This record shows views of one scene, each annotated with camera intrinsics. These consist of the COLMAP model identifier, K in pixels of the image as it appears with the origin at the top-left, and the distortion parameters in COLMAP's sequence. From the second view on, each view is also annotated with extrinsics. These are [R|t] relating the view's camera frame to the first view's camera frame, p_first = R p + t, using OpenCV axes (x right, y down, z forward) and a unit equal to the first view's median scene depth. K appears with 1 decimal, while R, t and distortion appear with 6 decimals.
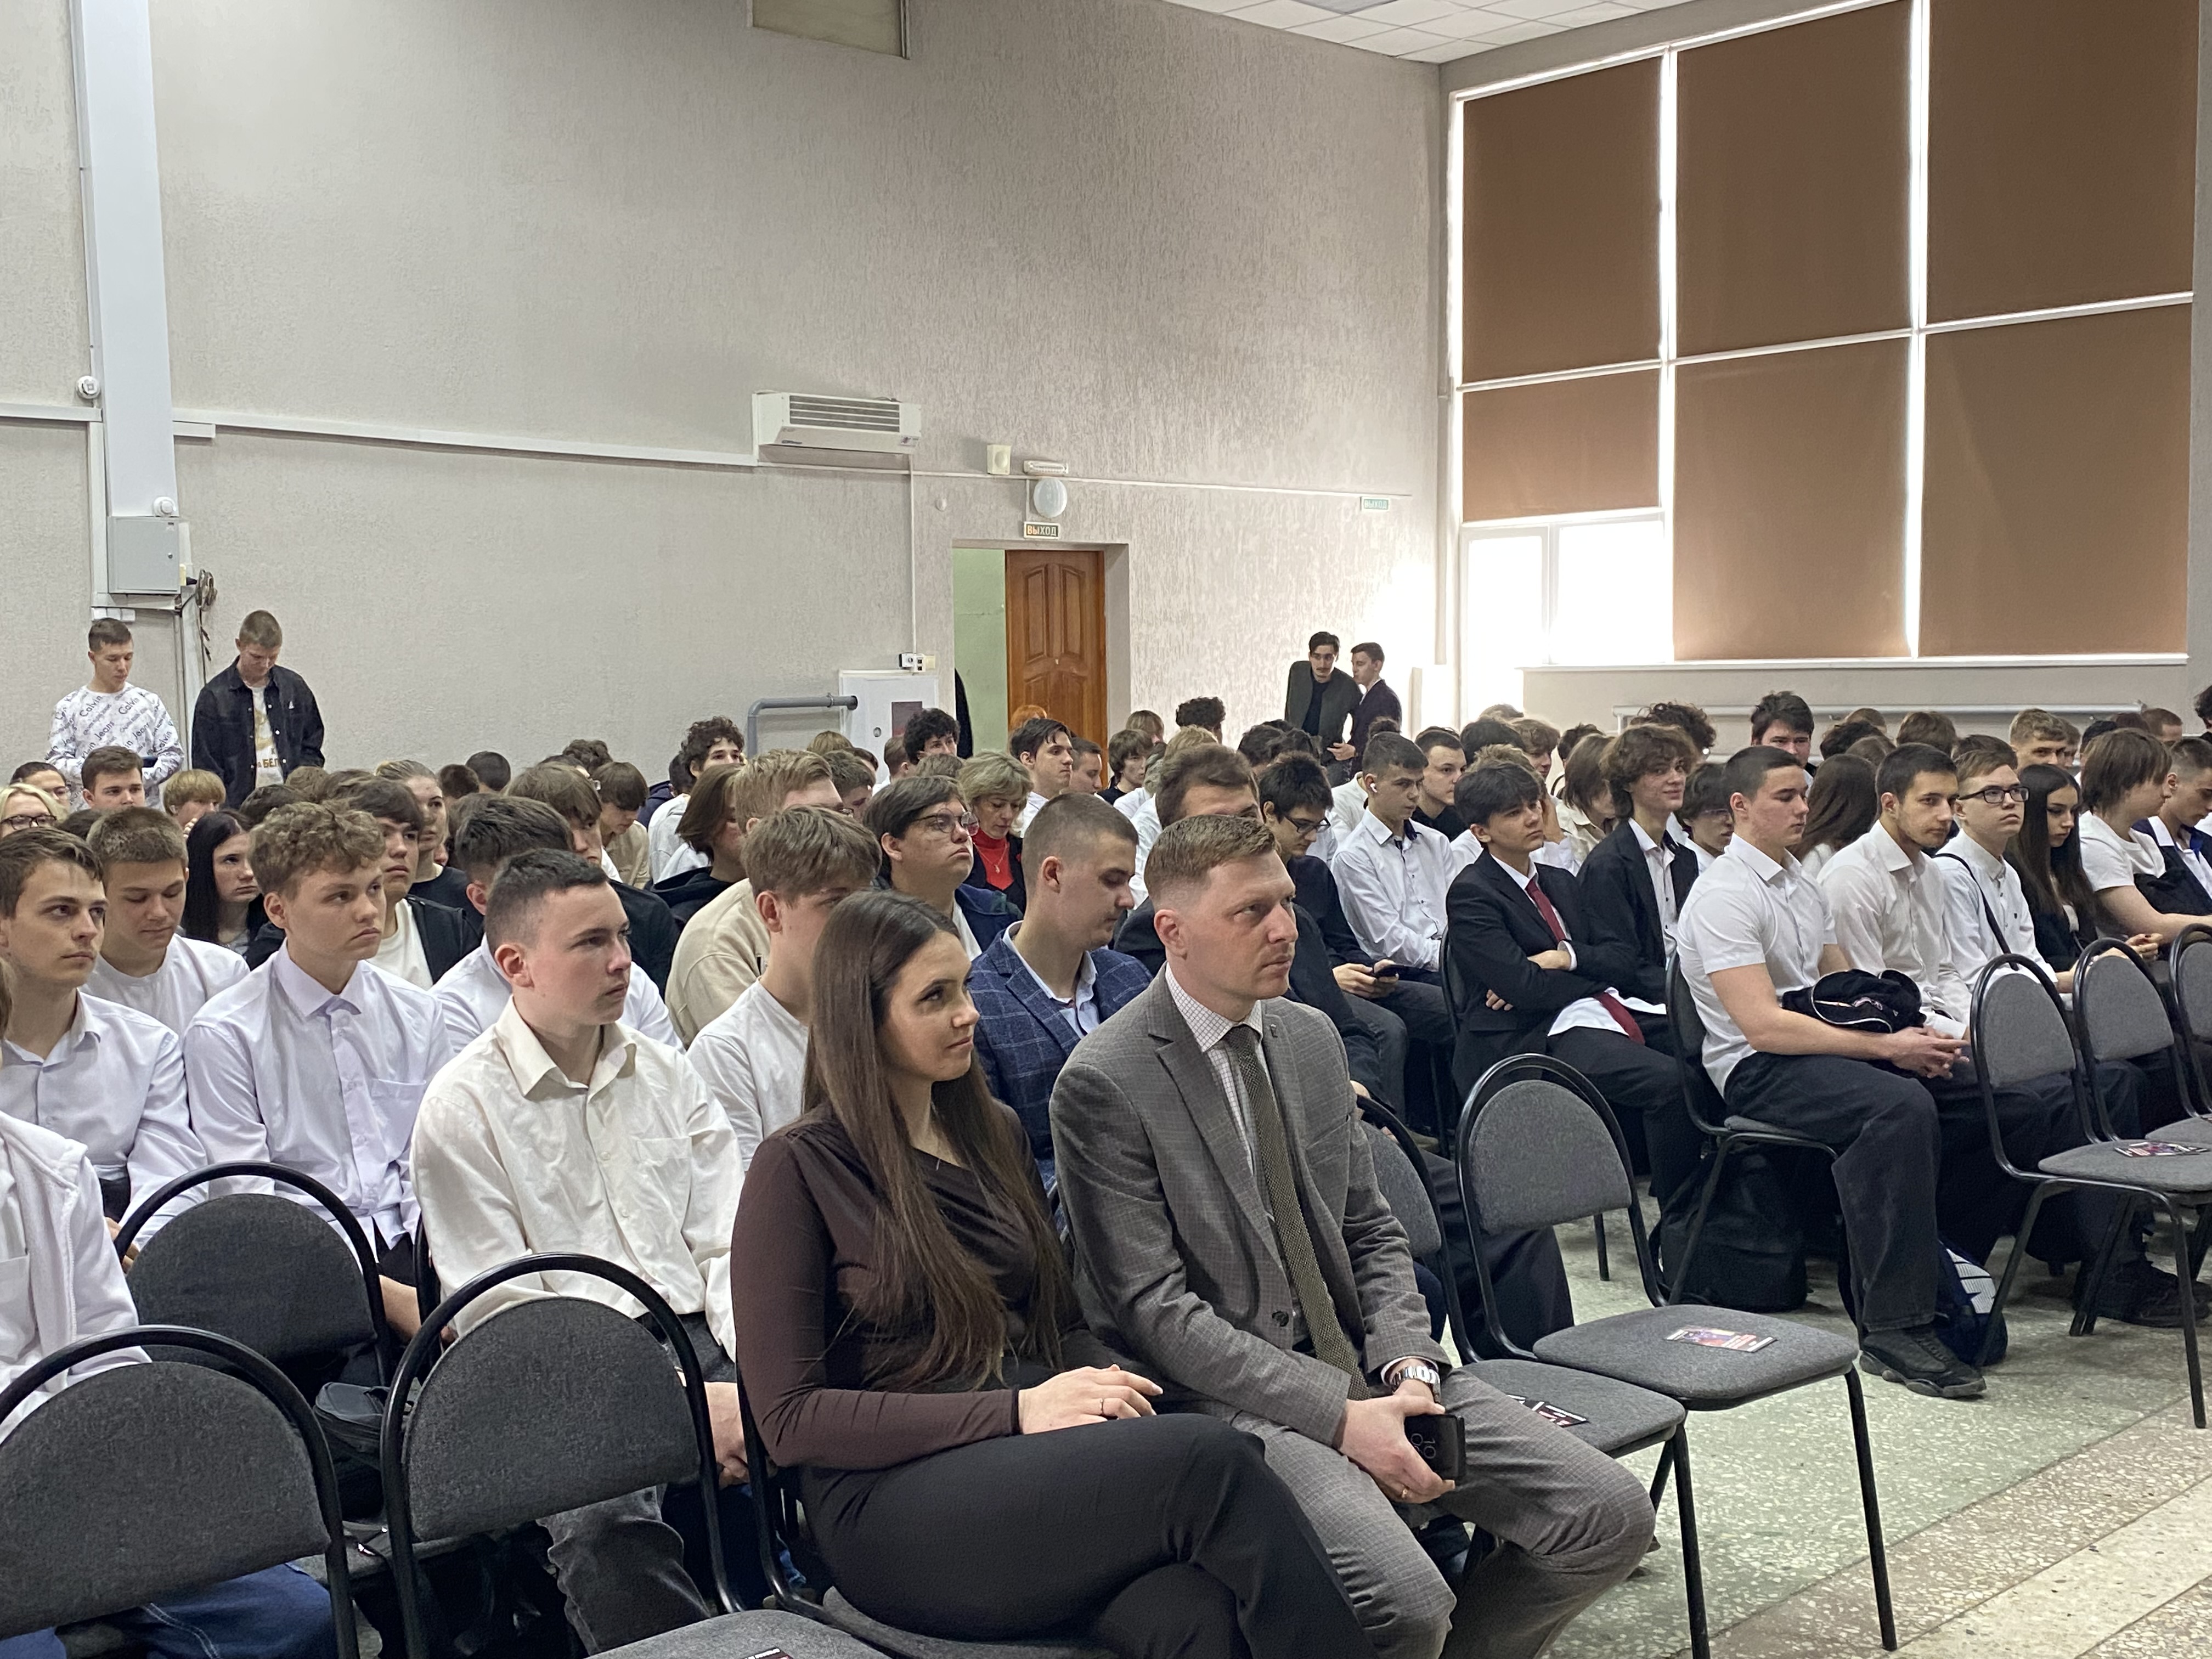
lens RADIAL K [[2396.7, 0, 1110.9], [0, 2396.7, 828.6], [0, 0, 1]] dist [-0.008137, 0.000000]
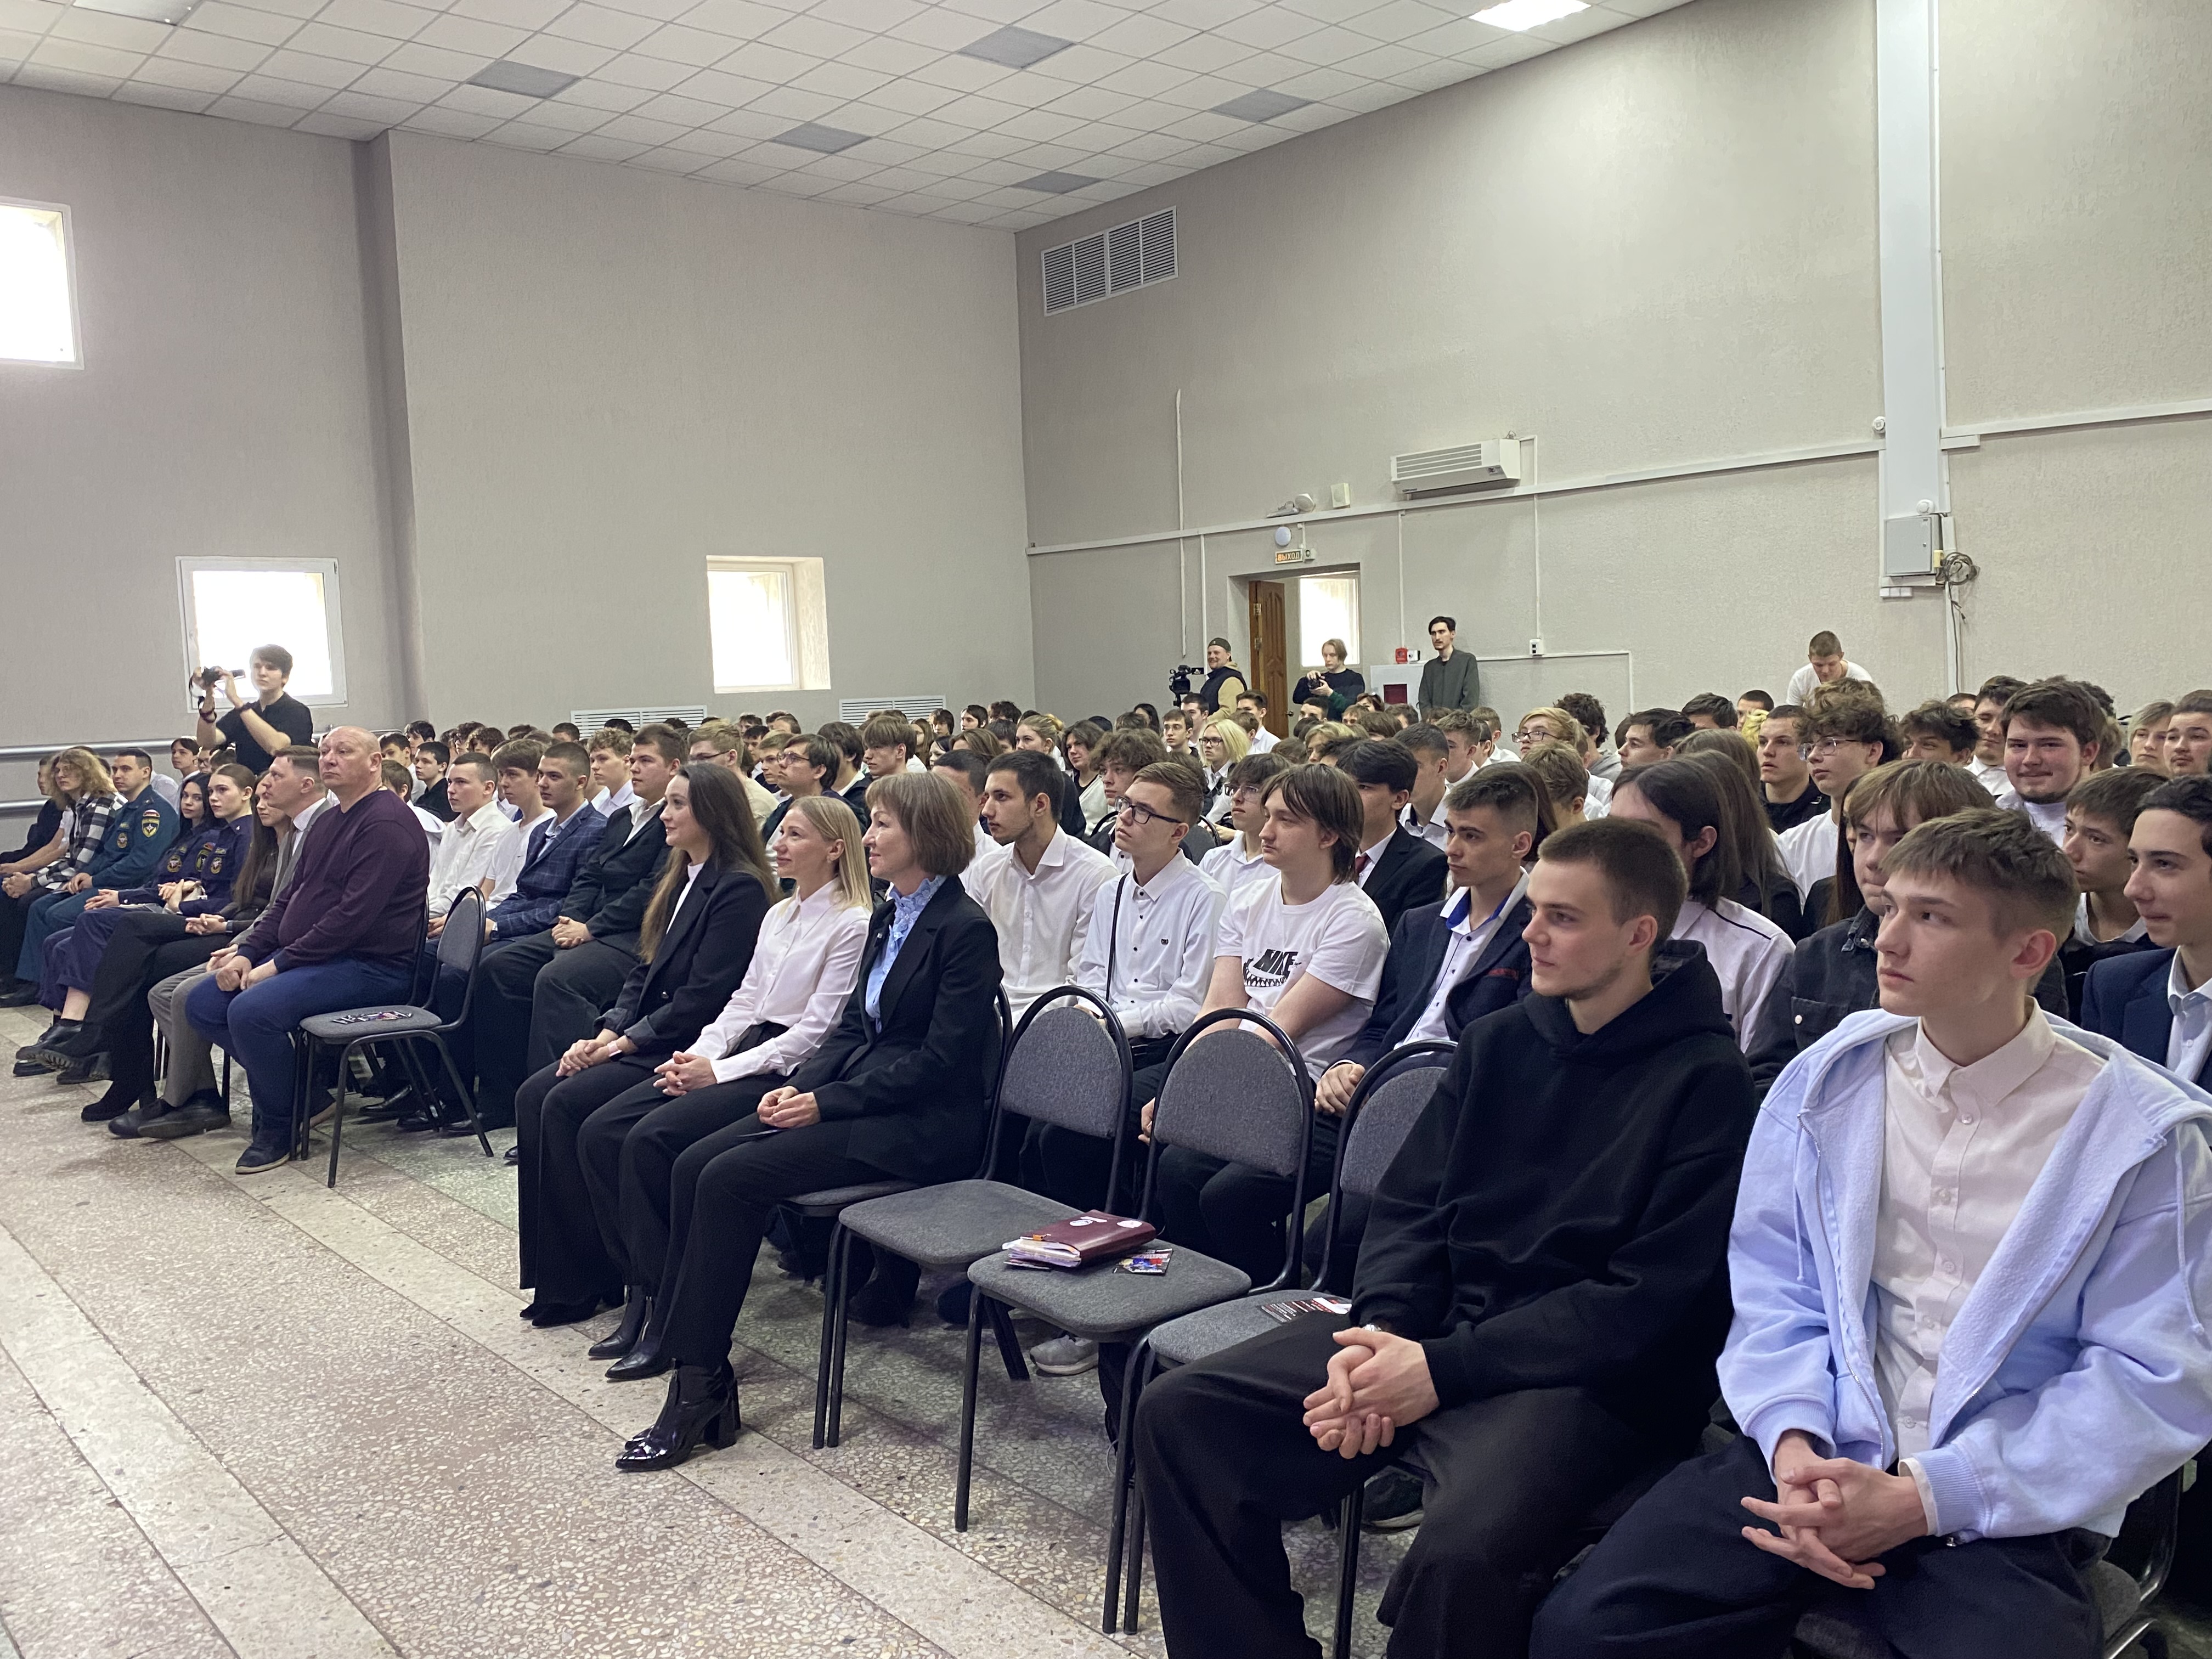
lens RADIAL K [[1752.9, 0, 1121.9], [0, 1752.9, 841.9], [0, 0, 1]] dist [0.084885, -0.012118]
pose [[-0.019373, 0.108914, -0.993862, 1.753113], [-0.043179, 0.993030, 0.109665, -0.117920], [0.998880, 0.045039, -0.014535, 1.688435]]
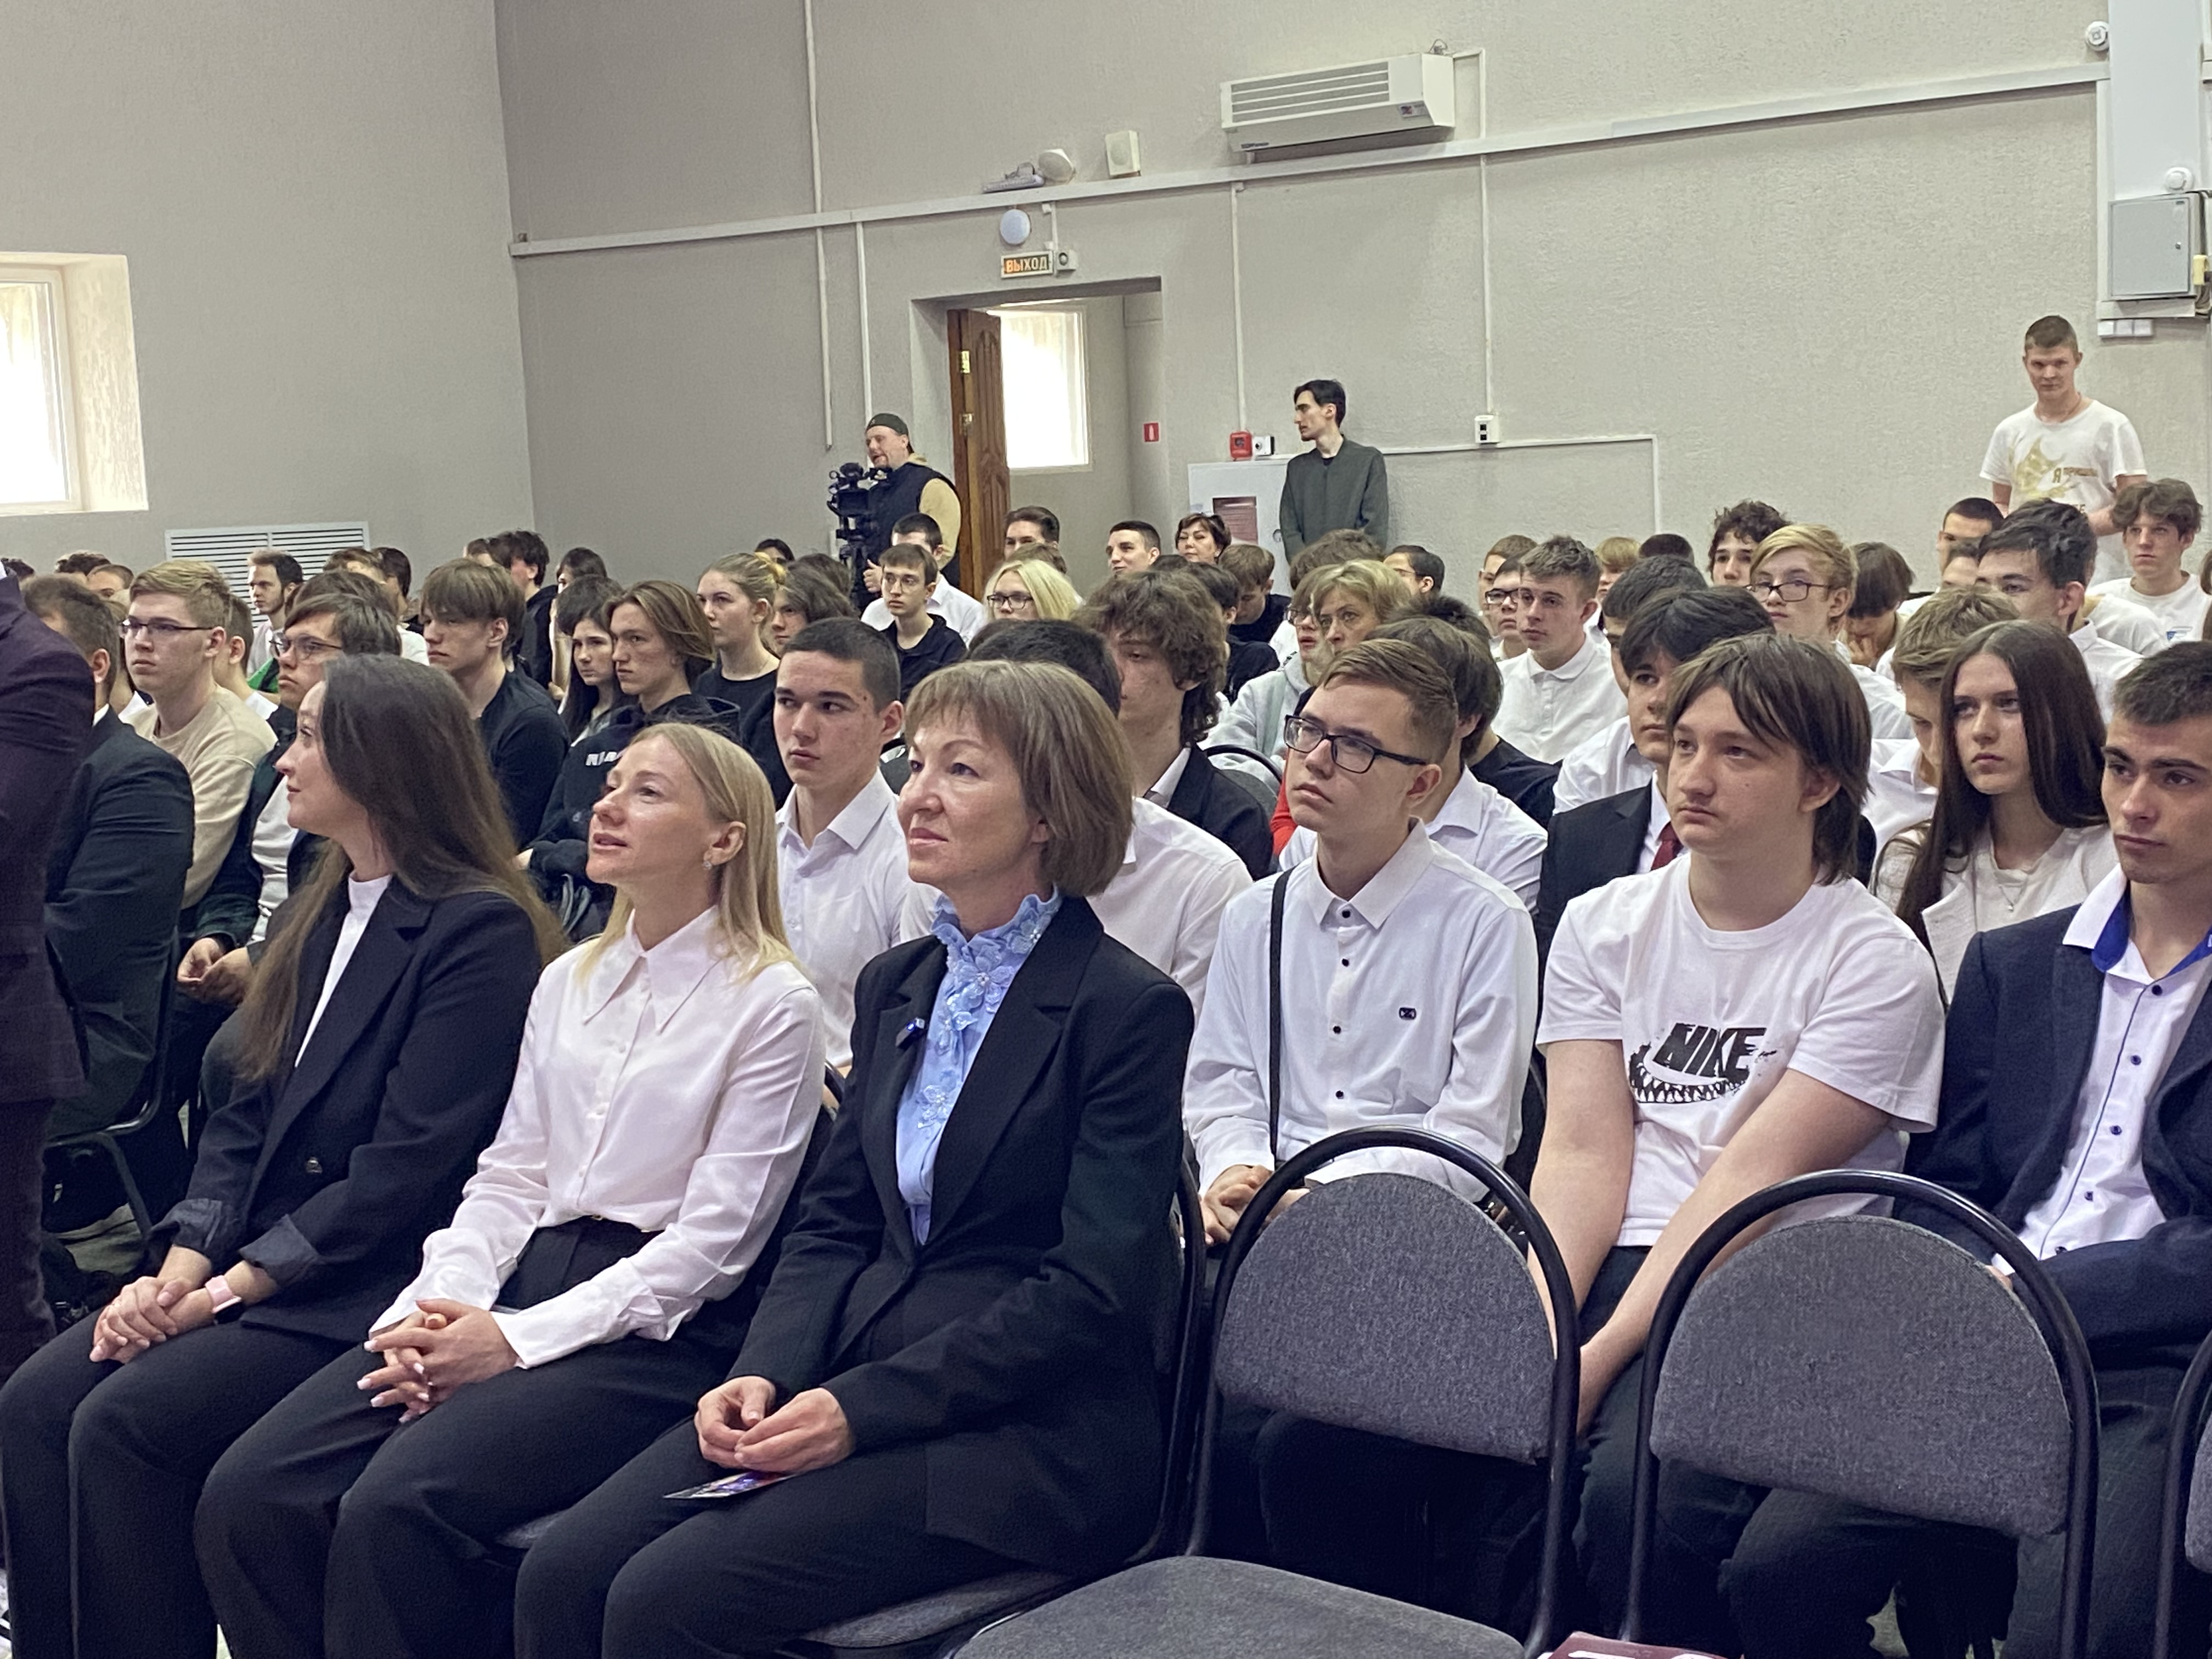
lens RADIAL K [[3052.0, 0, 1100.4], [0, 3052.0, 822.4], [0, 0, 1]] dist [0.118771, 0.000000]
pose [[0.165166, 0.120286, -0.978903, 1.548789], [-0.039059, 0.992554, 0.115373, -0.096012], [0.985492, 0.019179, 0.168635, 1.454561]]
